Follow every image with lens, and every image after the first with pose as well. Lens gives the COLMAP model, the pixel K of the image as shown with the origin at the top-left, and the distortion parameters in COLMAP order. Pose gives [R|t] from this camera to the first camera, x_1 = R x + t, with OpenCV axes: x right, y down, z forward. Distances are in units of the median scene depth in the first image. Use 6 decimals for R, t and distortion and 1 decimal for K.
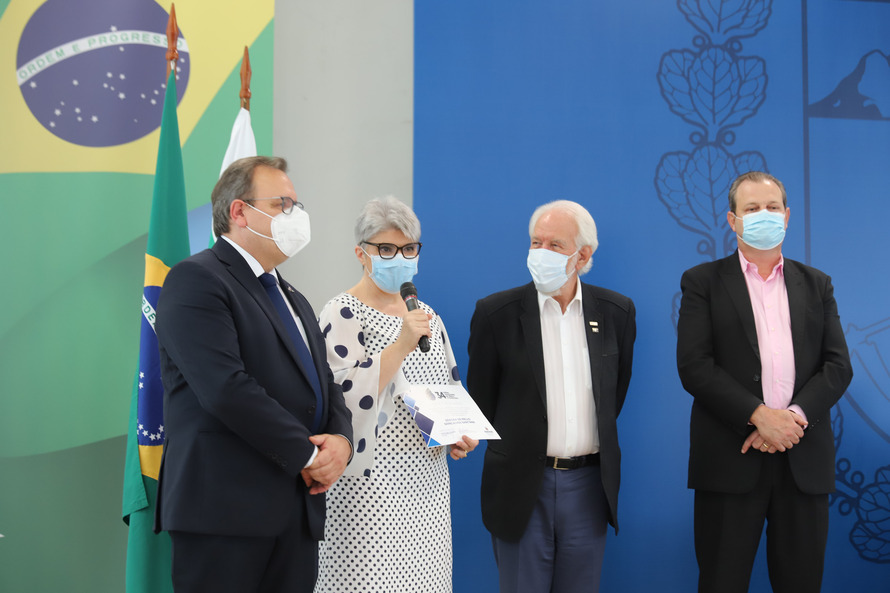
lens RADIAL K [[1673.3, 0, 444.9], [0, 1673.3, 303.5], [0, 0, 1]] dist [0.001525, 0.000000]
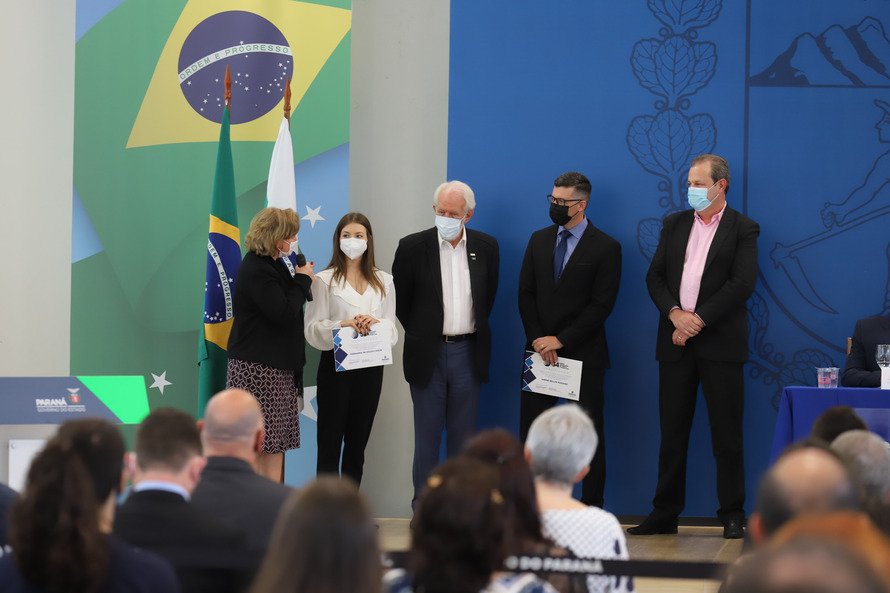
lens RADIAL K [[3485.4, 0, 440.8], [0, 3485.4, 300.2], [0, 0, 1]] dist [-0.080588, 0.000000]
pose [[0.946416, 0.012088, -0.322725, 0.891884], [0.010440, 0.997632, 0.067982, -0.134569], [0.322782, -0.067709, 0.944048, -1.719977]]
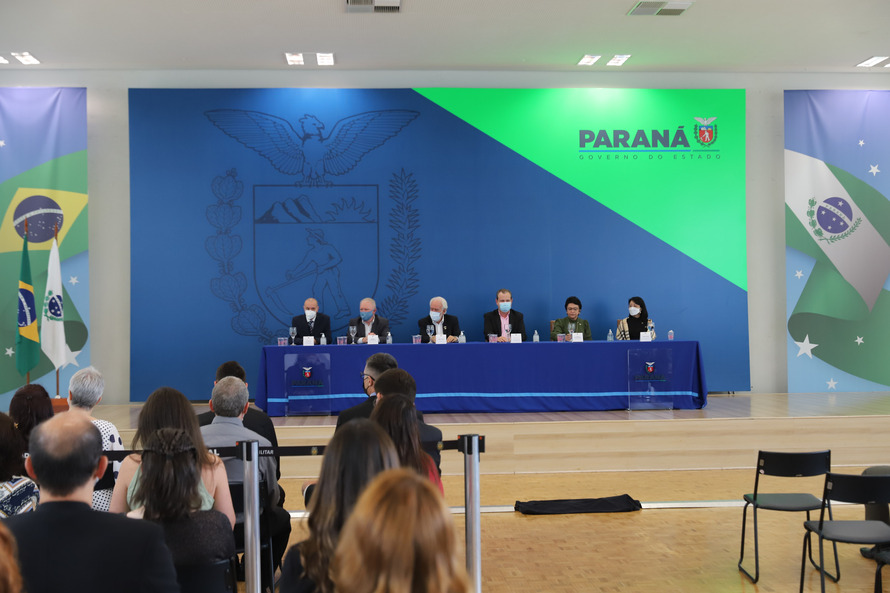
lens RADIAL K [[1164.3, 0, 450.9], [0, 1164.3, 315.0], [0, 0, 1]] dist [-0.000480, 0.000000]
pose [[0.991536, -0.014279, -0.129047, 0.901751], [0.024588, 0.996599, 0.078649, -0.104829], [0.127486, -0.081156, 0.988515, -1.233154]]
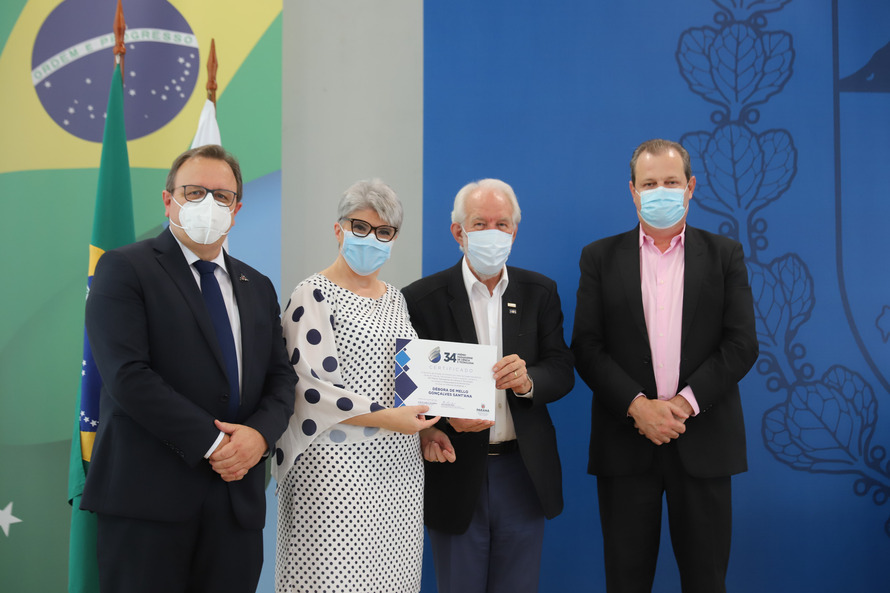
lens RADIAL K [[1673.3, 0, 450.7], [0, 1673.3, 300.3], [0, 0, 1]] dist [0.001525, 0.000000]
pose [[0.988513, -0.013469, -0.150532, 0.141790], [0.013739, 0.999905, 0.000757, 0.004840], [0.150507, -0.002816, 0.988605, 0.013189]]
